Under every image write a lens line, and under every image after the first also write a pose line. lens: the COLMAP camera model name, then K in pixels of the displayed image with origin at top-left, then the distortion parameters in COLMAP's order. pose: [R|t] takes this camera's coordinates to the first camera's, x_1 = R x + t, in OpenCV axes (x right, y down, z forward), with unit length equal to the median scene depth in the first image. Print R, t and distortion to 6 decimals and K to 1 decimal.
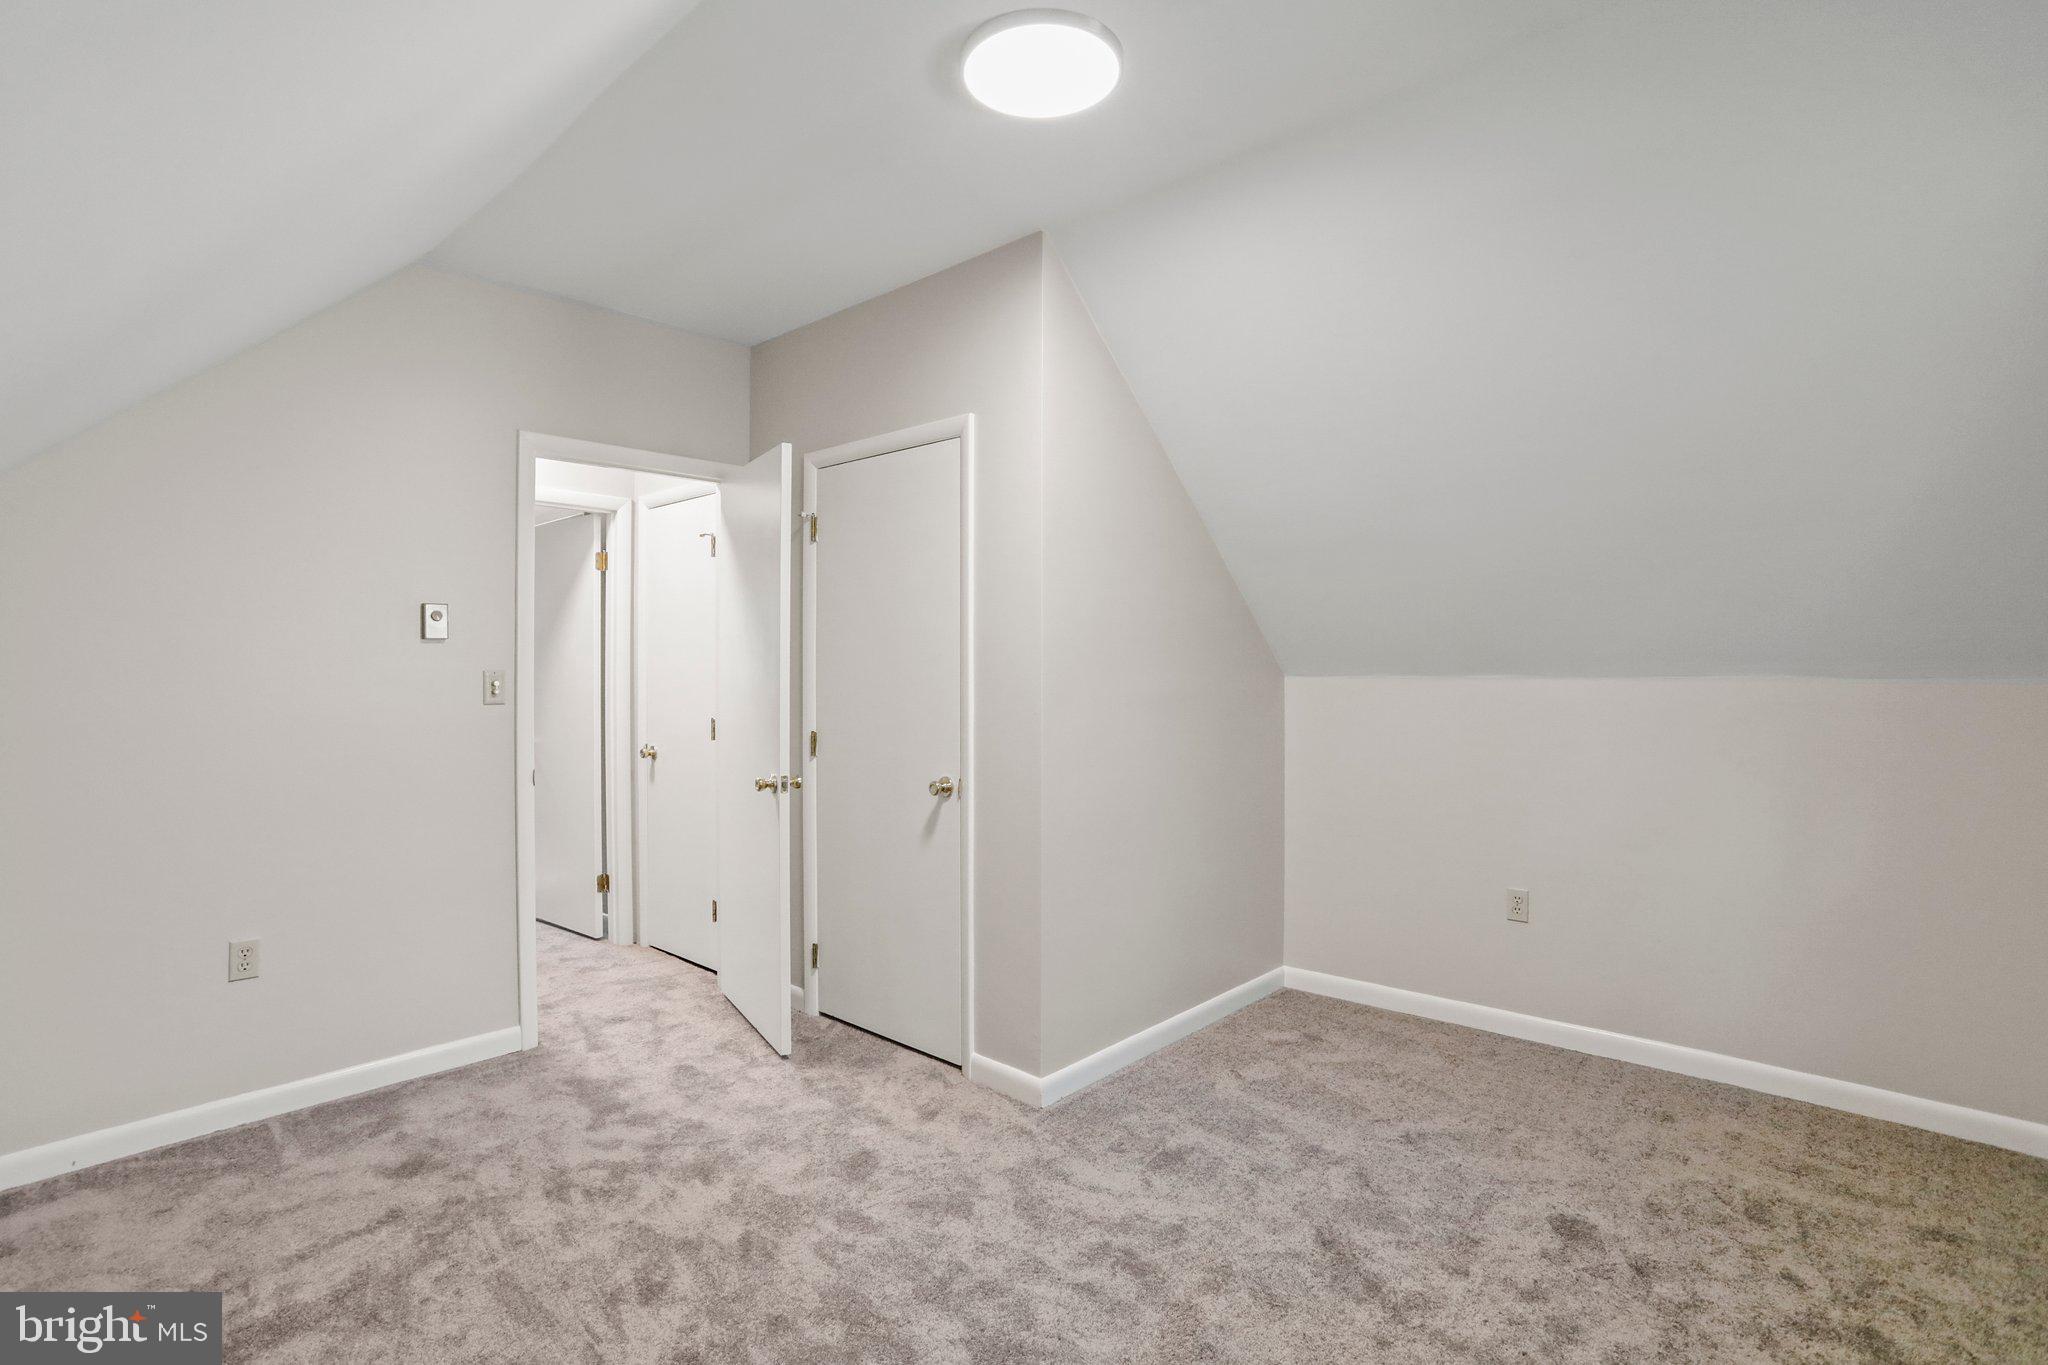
lens RADIAL K [[994.7, 0, 1018.8], [0, 994.7, 671.2], [0, 0, 1]] dist [-0.055293, 0.029060]
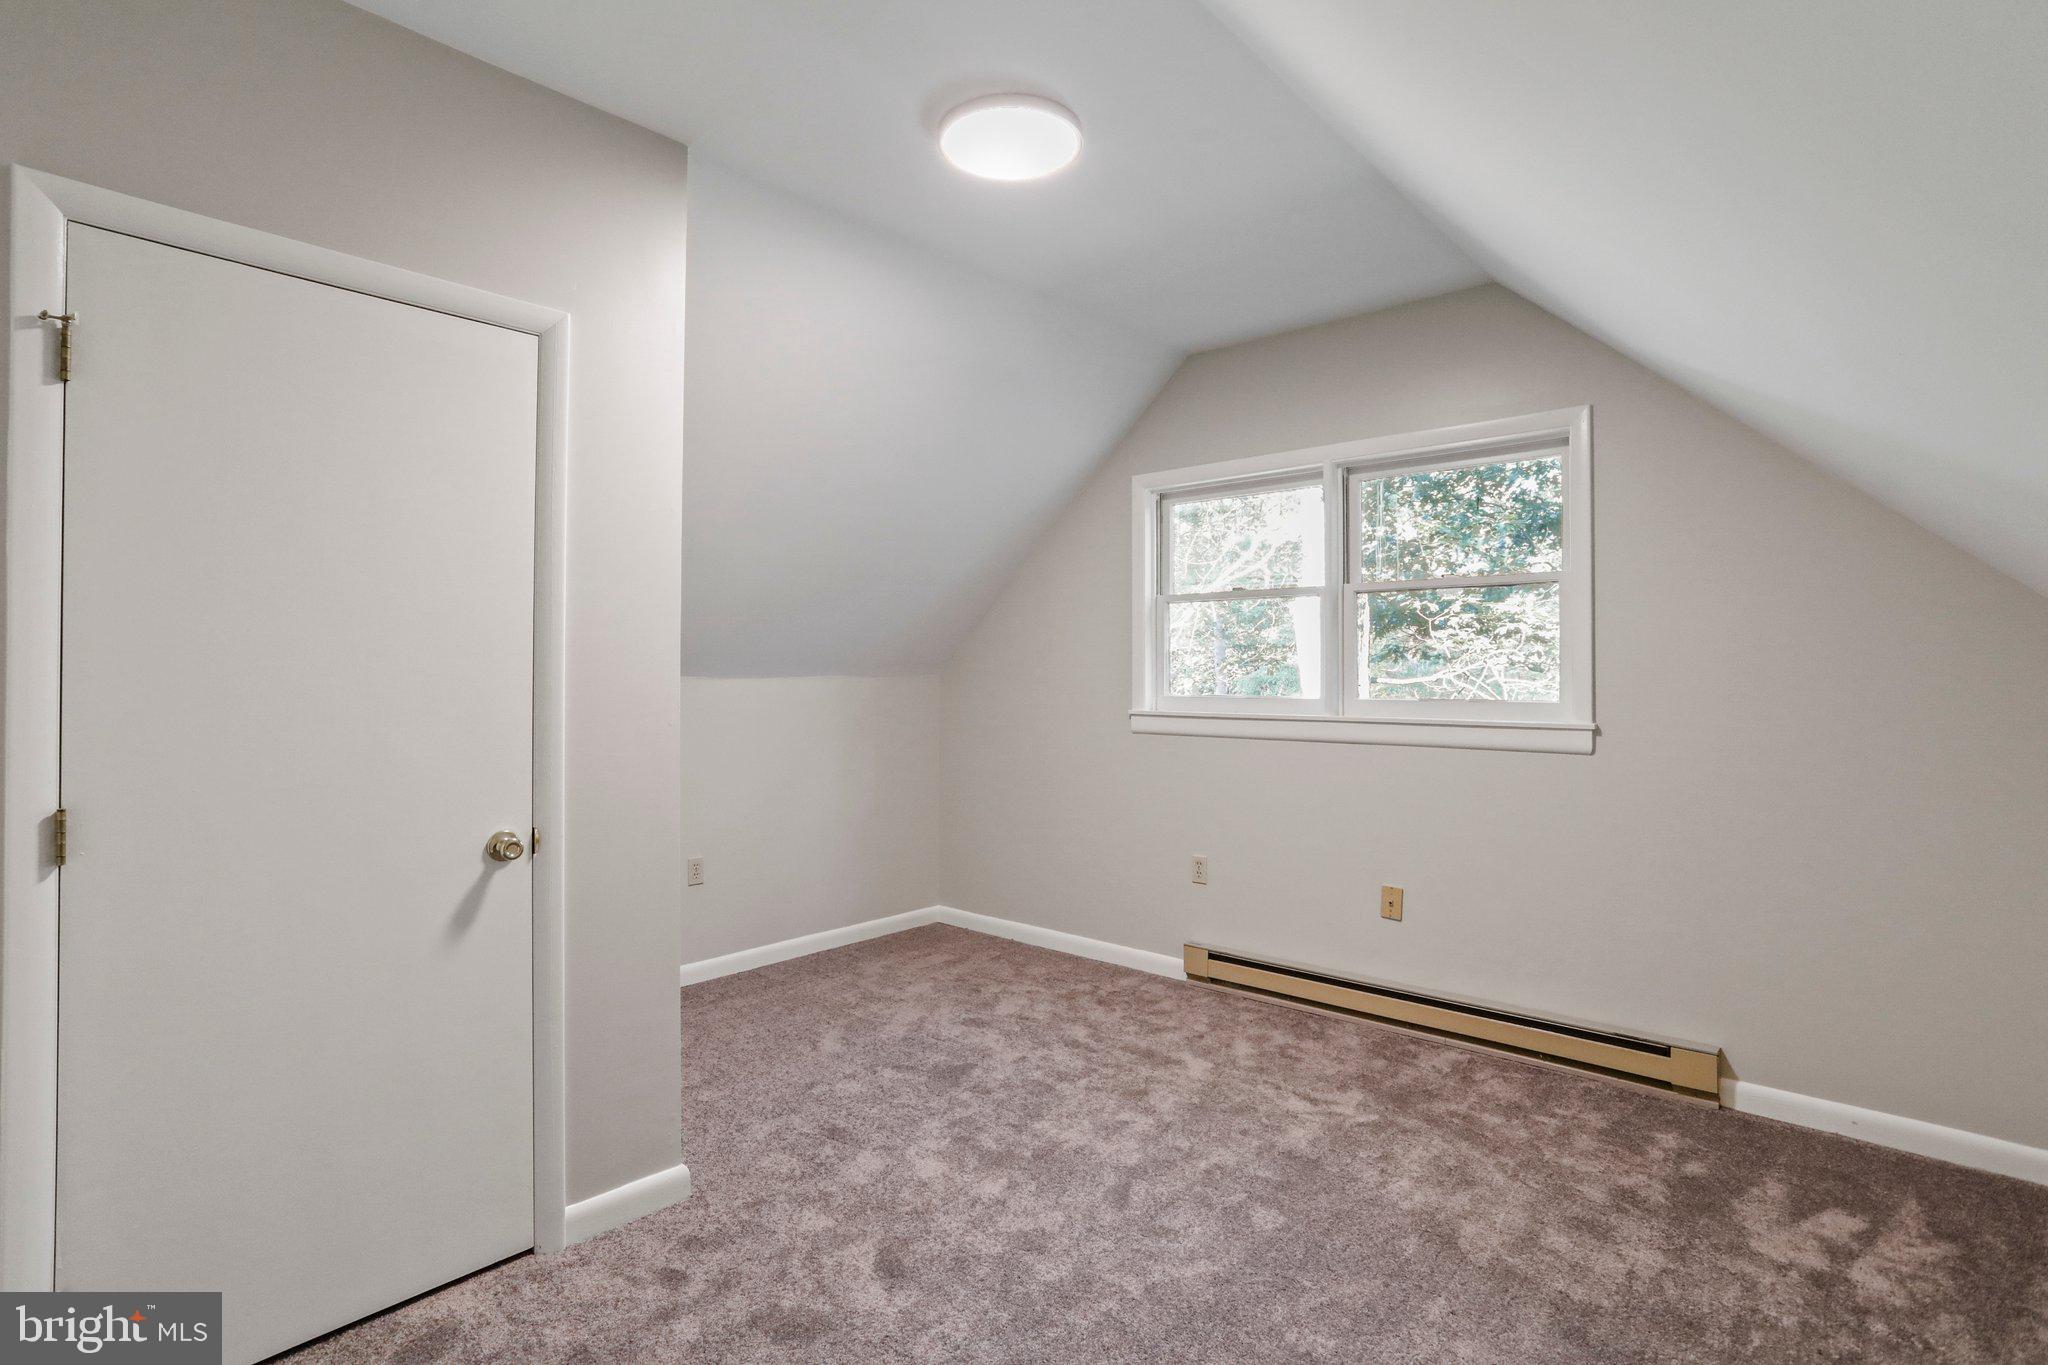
lens RADIAL K [[994.7, 0, 1018.8], [0, 994.7, 671.2], [0, 0, 1]] dist [-0.055293, 0.029060]
pose [[-0.019511, 0.004806, 0.999798, -0.846357], [-0.005479, 0.999973, -0.004914, -0.000110], [-0.999795, -0.005573, -0.019484, 0.767726]]
